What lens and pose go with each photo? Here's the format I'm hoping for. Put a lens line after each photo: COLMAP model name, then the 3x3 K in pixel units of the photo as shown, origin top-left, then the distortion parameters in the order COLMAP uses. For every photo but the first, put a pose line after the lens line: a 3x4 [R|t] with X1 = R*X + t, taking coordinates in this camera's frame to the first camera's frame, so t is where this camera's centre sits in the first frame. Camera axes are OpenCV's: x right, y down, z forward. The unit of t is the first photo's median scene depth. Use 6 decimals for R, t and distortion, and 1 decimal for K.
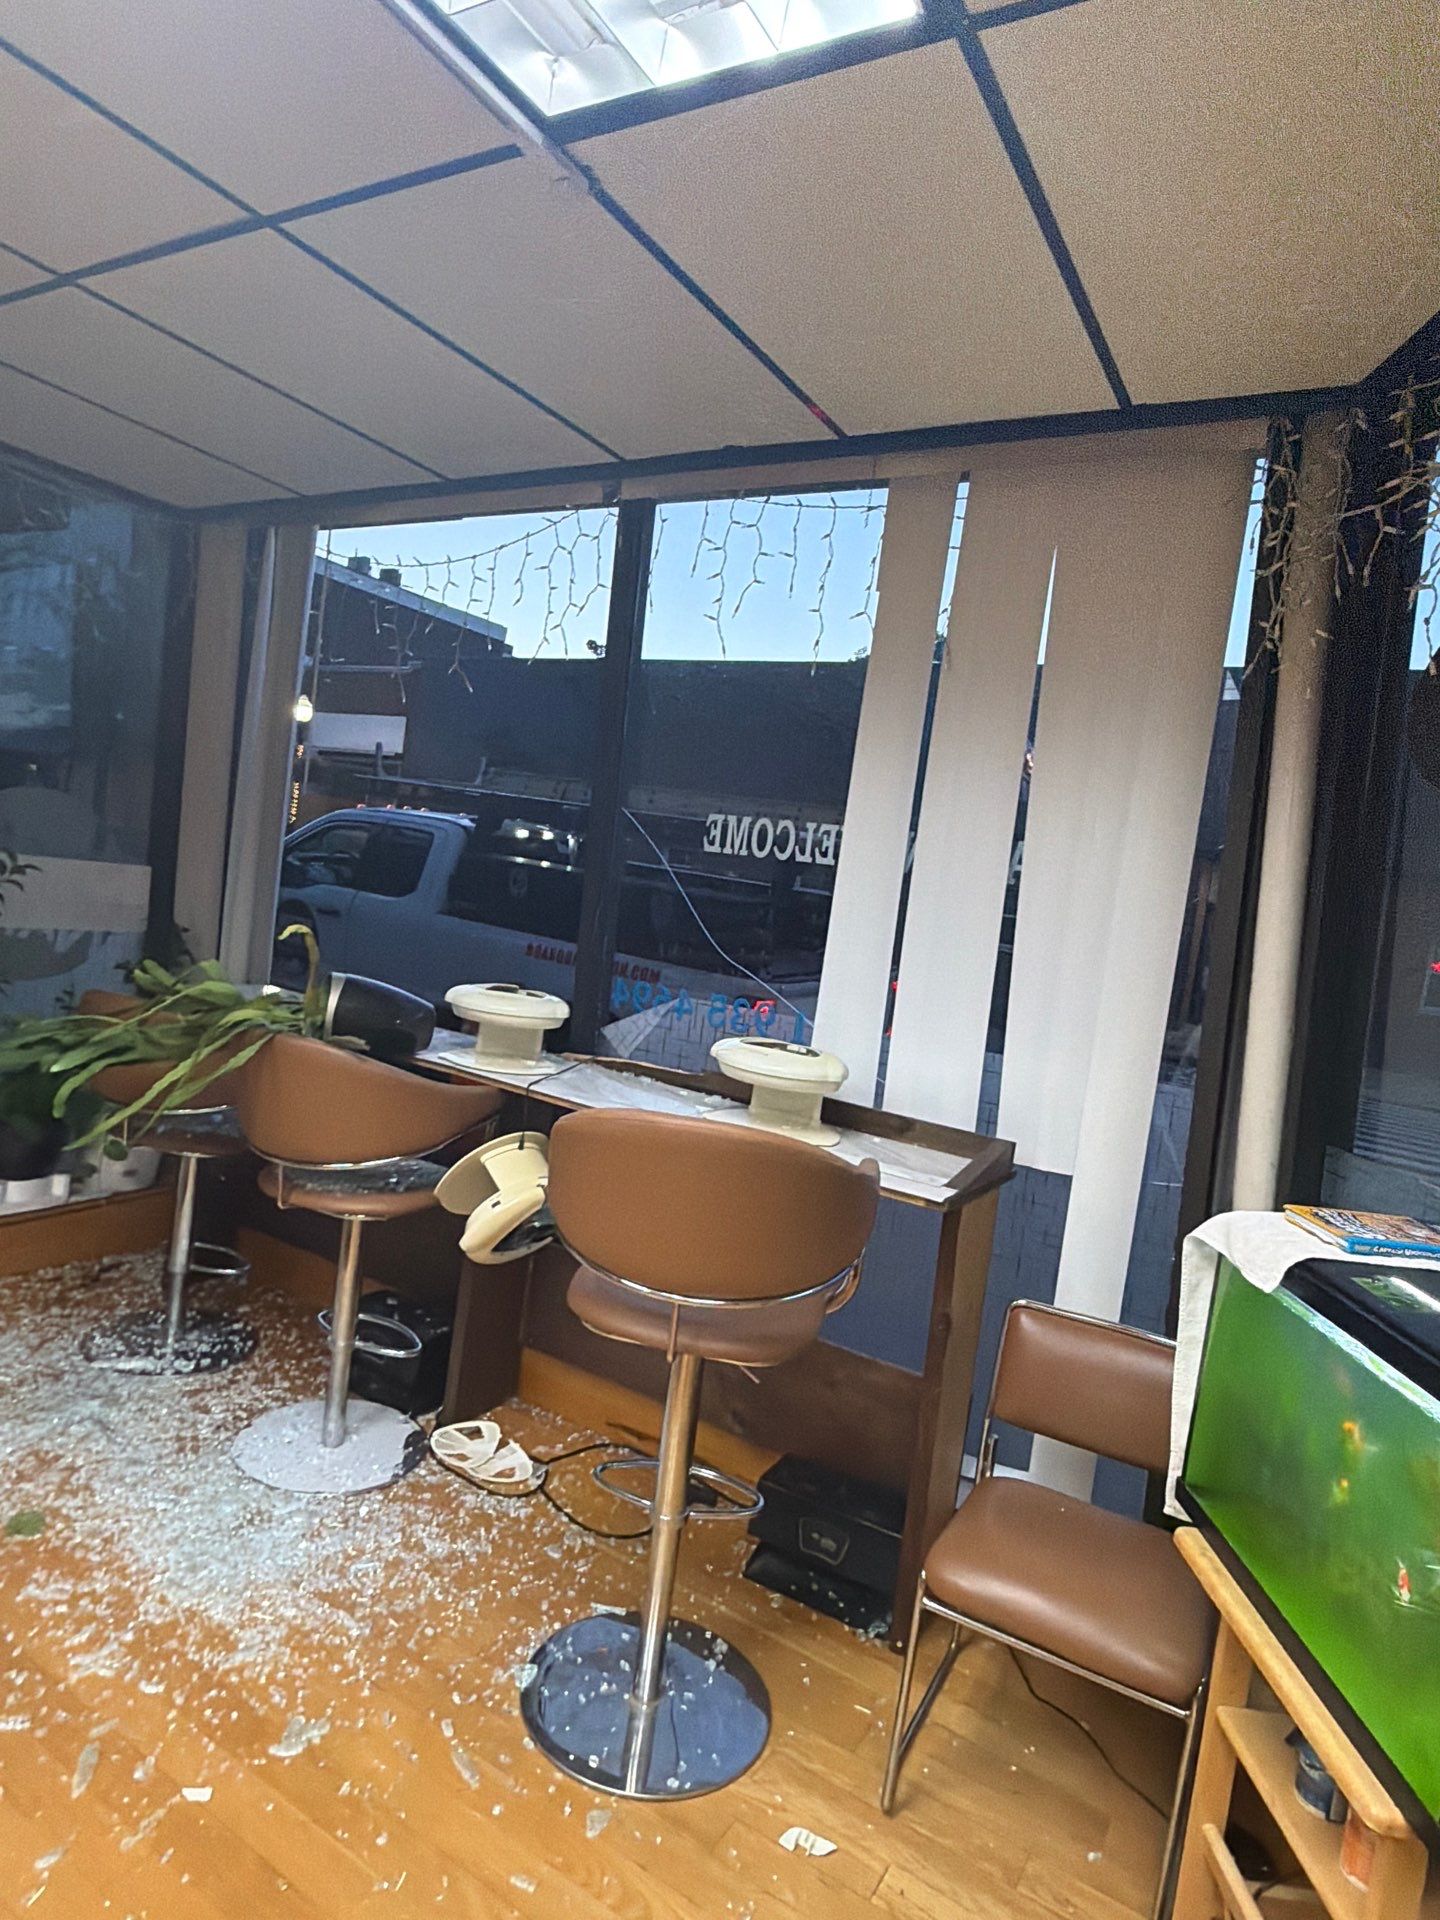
lens RADIAL K [[1121.4, 0, 712.7], [0, 1121.4, 959.2], [0, 0, 1]] dist [-0.004866, 0.001930]
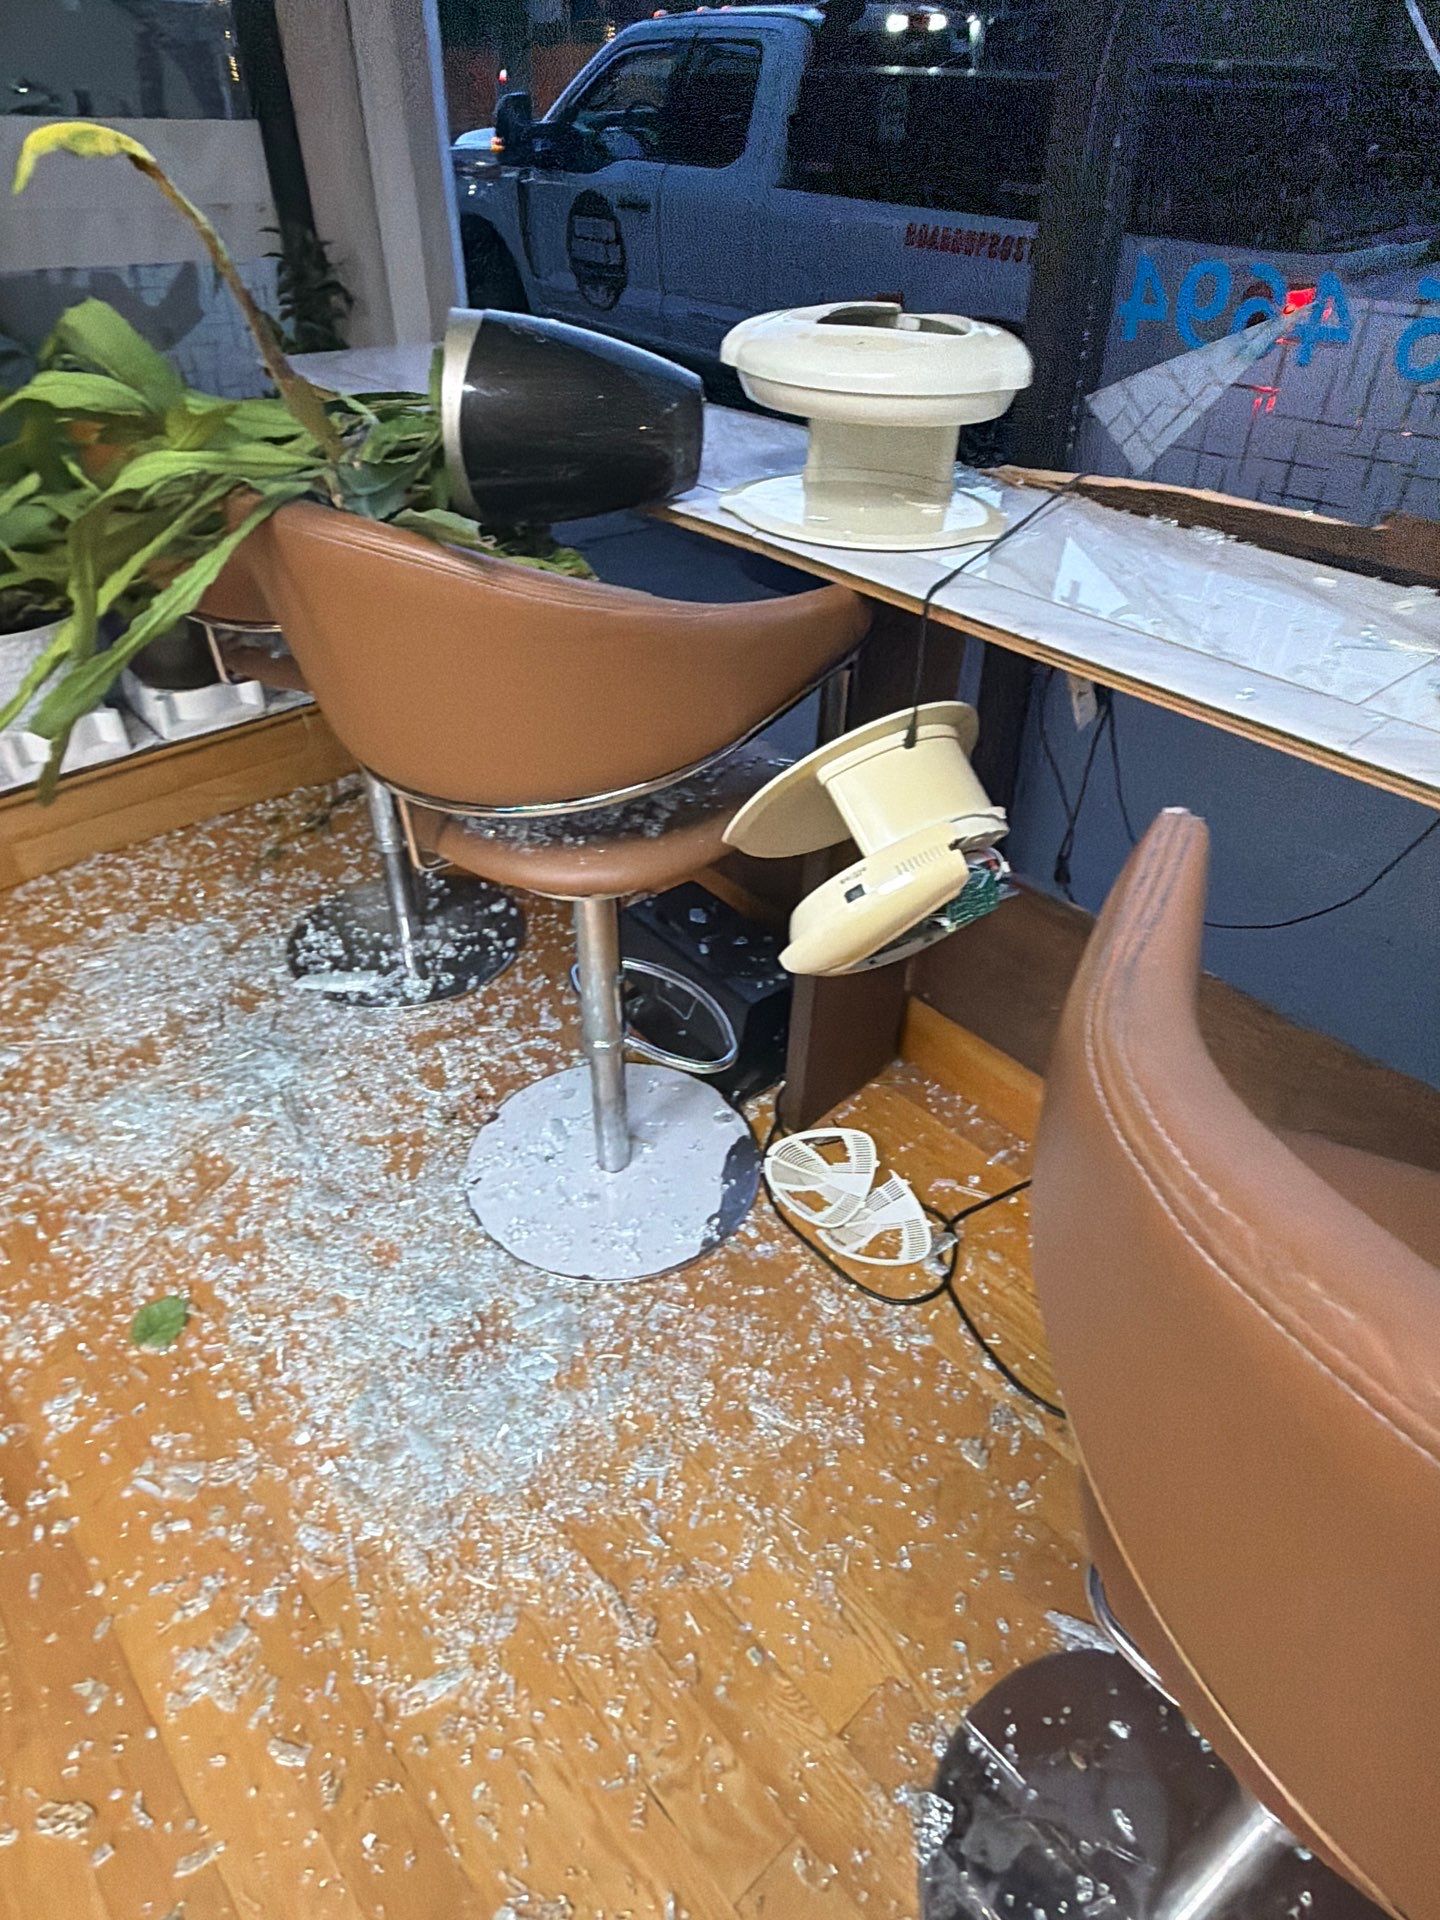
lens RADIAL K [[1121.4, 0, 726.2], [0, 1121.4, 960.2], [0, 0, 1]] dist [-0.004866, 0.001930]
pose [[0.952207, 0.079688, -0.294877, -0.104003], [0.089333, 0.850512, 0.518314, 0.011376], [0.292099, -0.519885, 0.802744, 0.586956]]
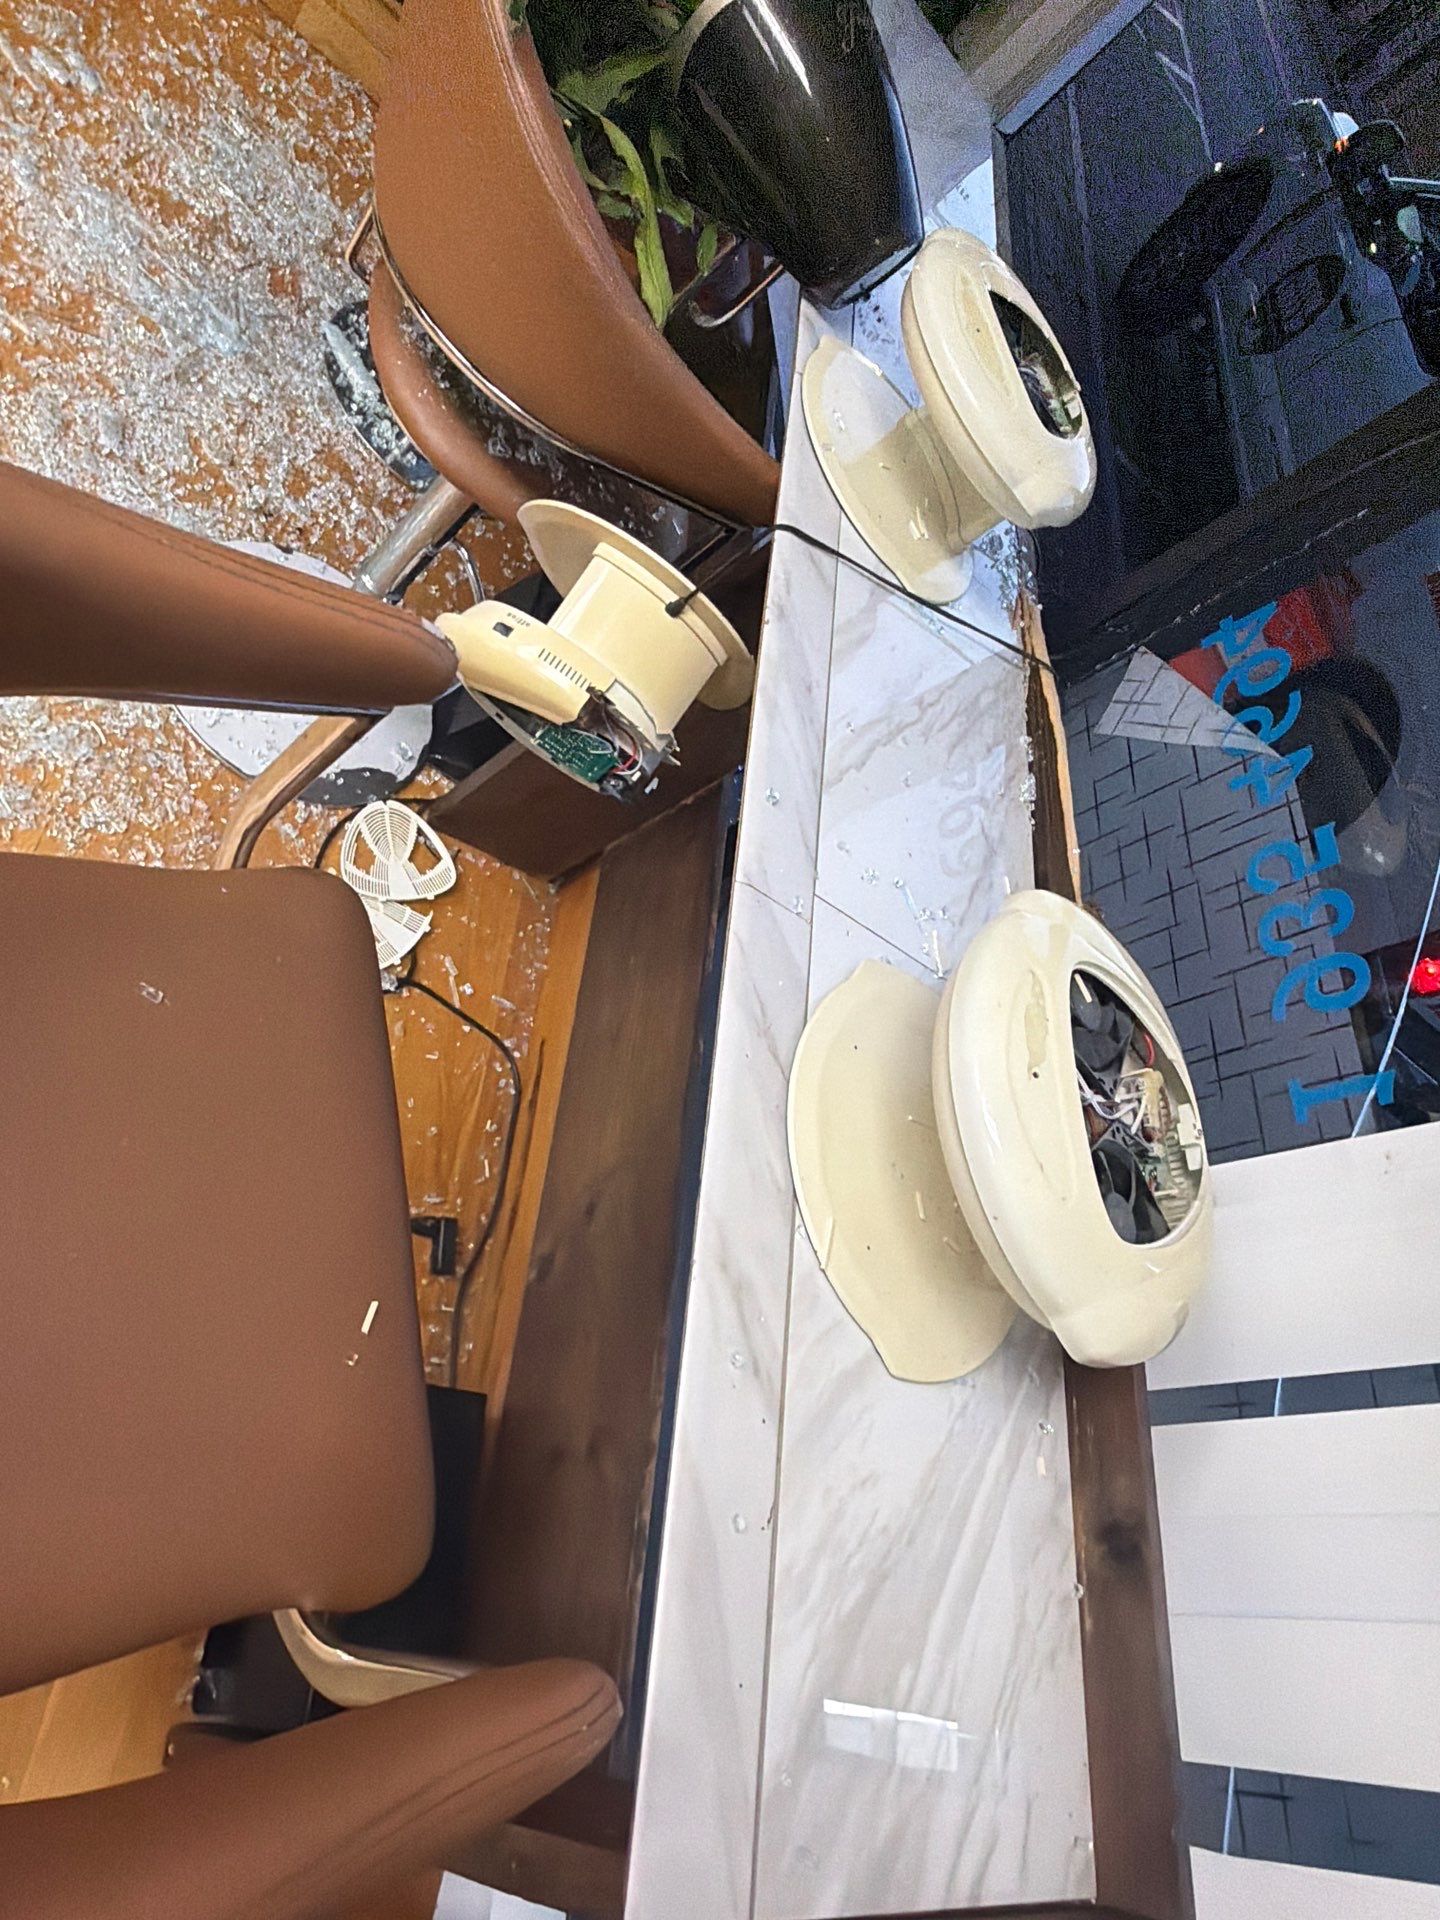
lens RADIAL K [[1121.4, 0, 720.8], [0, 1121.4, 965.0], [0, 0, 1]] dist [-0.004866, 0.001930]
pose [[0.390389, 0.892092, -0.227527, 0.051294], [-0.672076, 0.445050, 0.591815, -0.034373], [0.629214, -0.078123, 0.773296, 0.664524]]
